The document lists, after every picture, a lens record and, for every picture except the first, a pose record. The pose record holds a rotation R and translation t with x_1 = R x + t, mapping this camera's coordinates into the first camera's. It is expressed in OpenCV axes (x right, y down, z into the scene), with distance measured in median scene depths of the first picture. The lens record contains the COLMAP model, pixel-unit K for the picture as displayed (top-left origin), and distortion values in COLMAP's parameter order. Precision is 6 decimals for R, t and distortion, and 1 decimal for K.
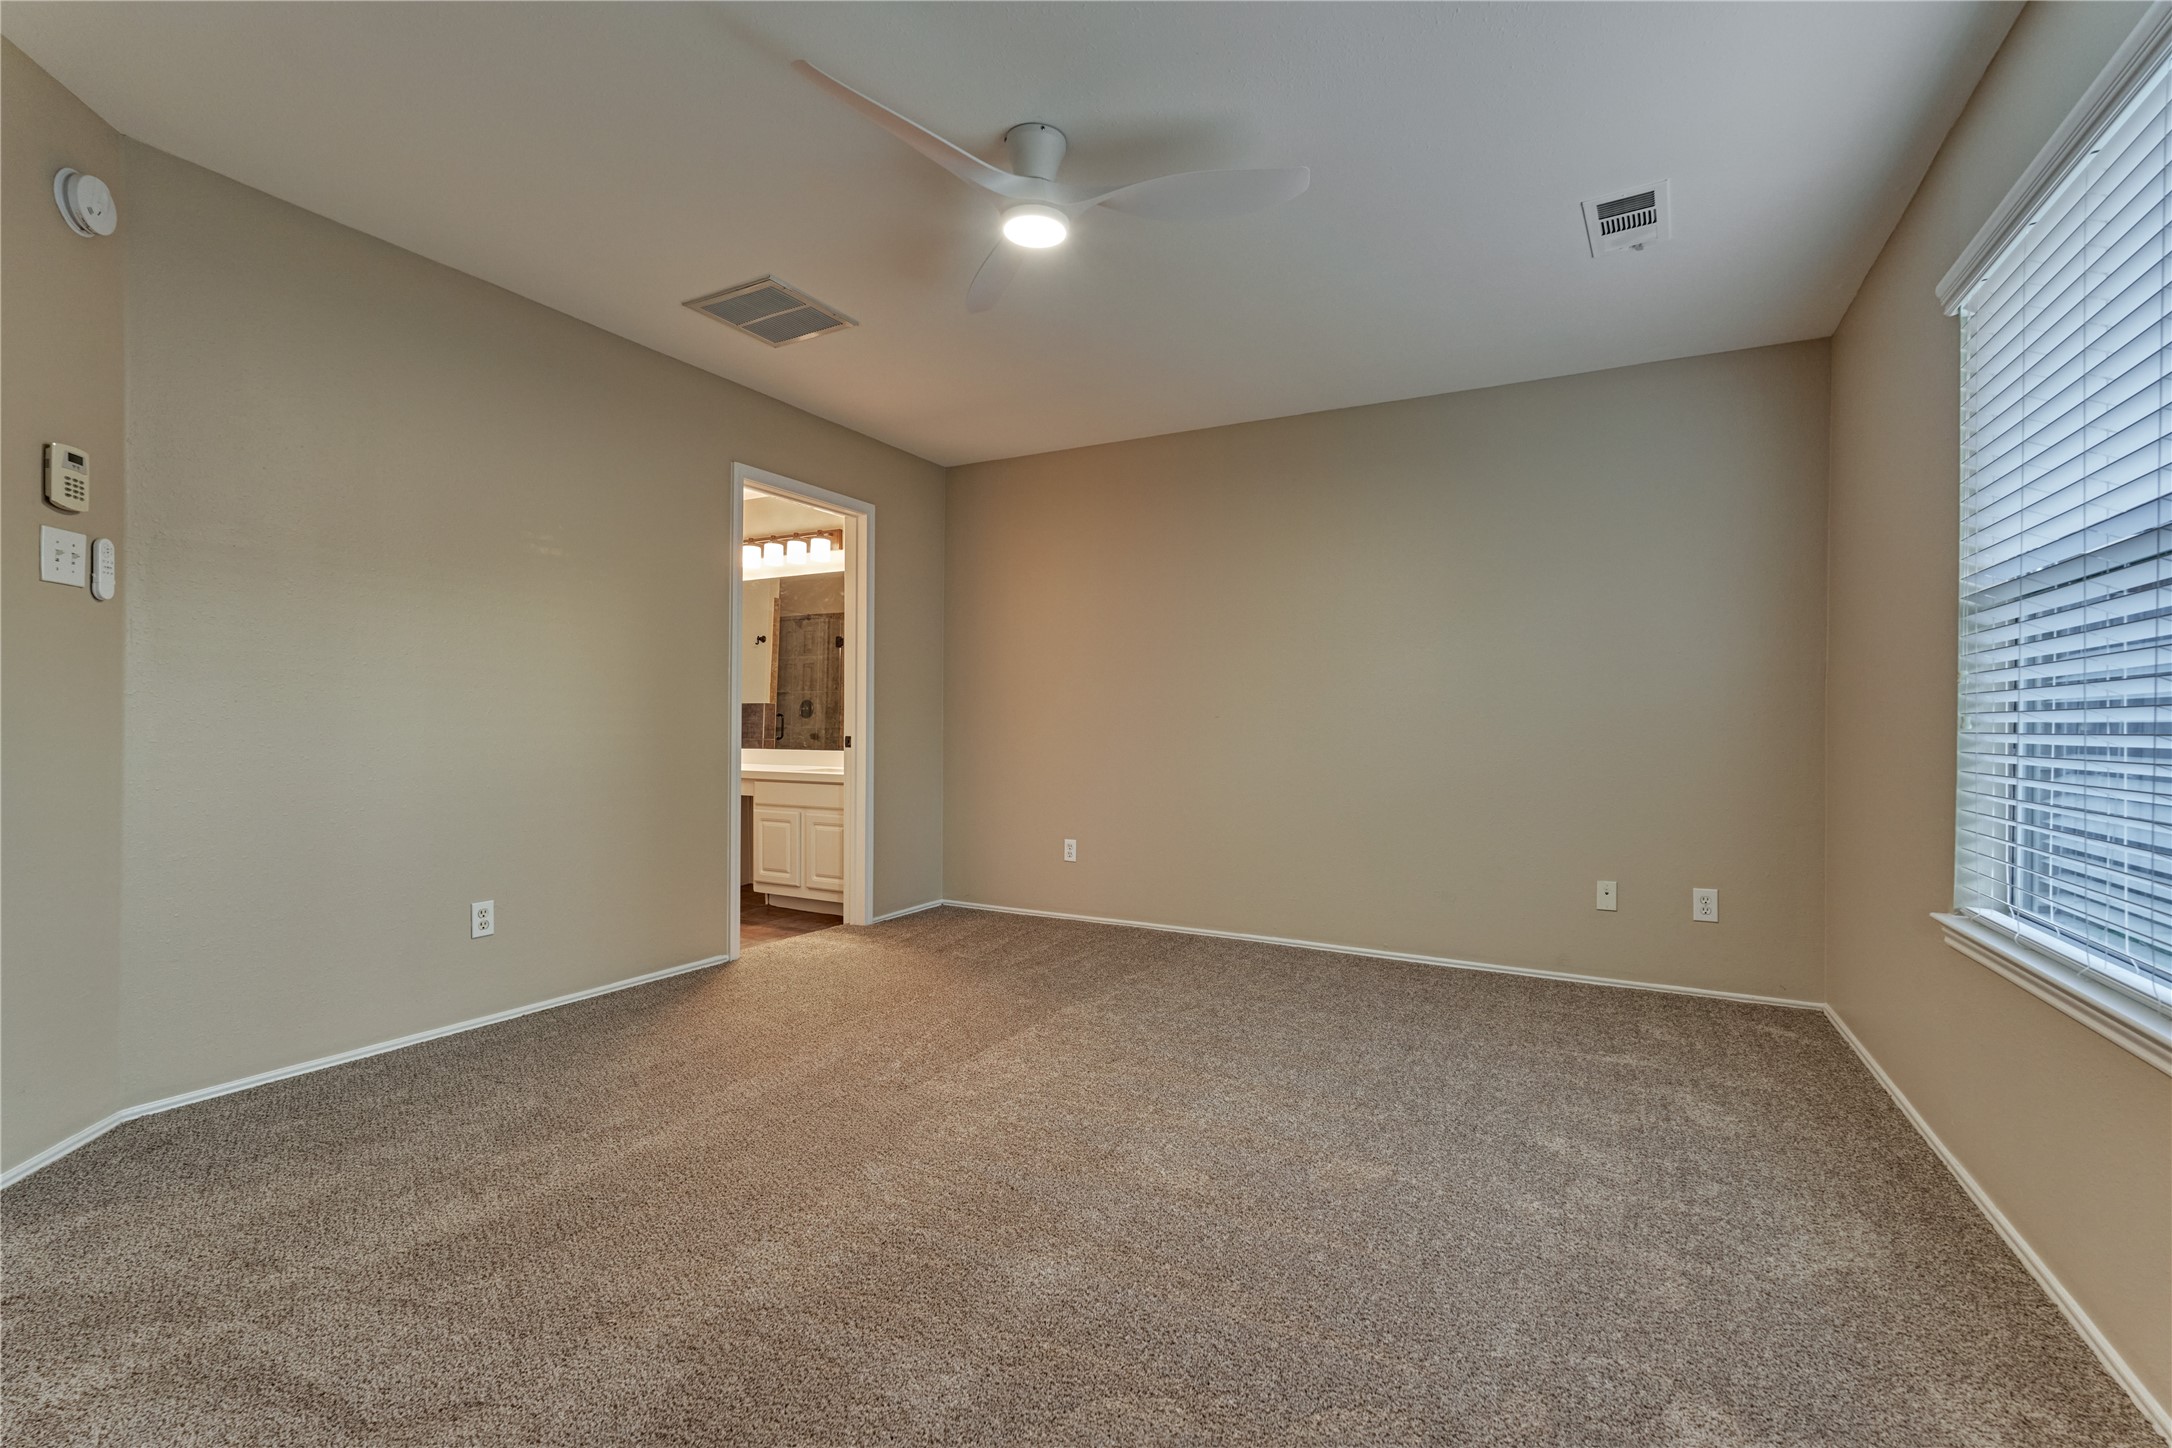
lens RADIAL K [[949.2, 0, 1082.1], [0, 949.2, 714.3], [0, 0, 1]] dist [-0.004650, 0.000126]
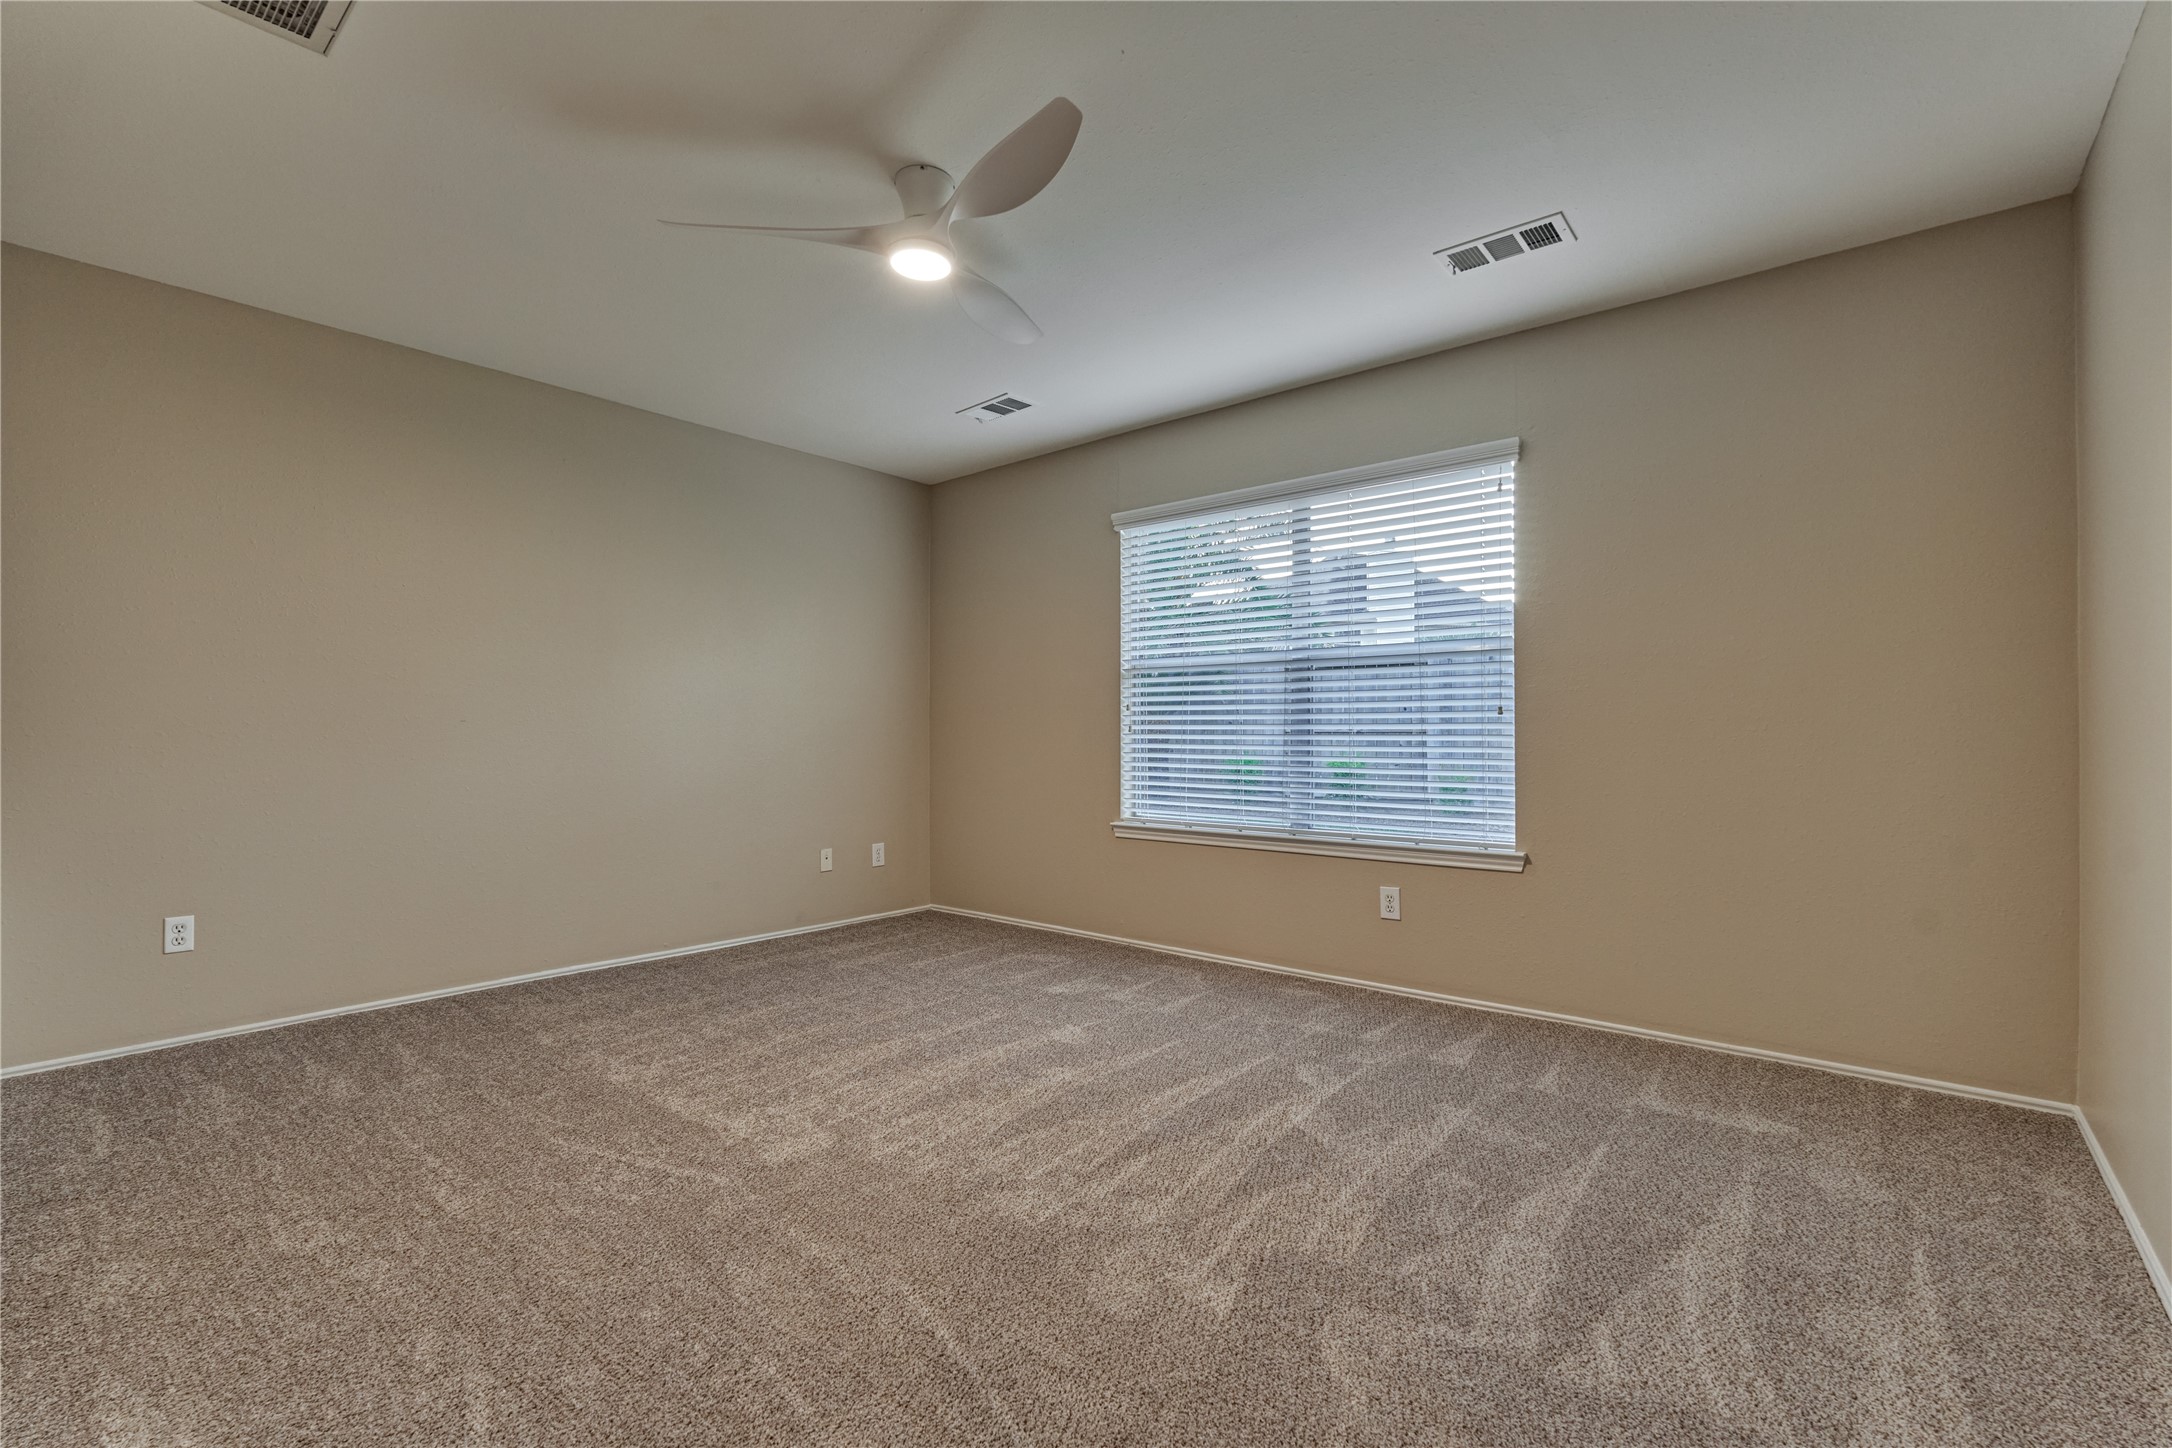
lens RADIAL K [[949.2, 0, 1082.1], [0, 949.2, 714.3], [0, 0, 1]] dist [-0.004650, 0.000126]
pose [[0.205186, 0.008432, 0.978687, -0.862265], [-0.007047, 0.999950, -0.007138, -0.005097], [-0.978698, -0.005433, 0.205235, 0.499865]]
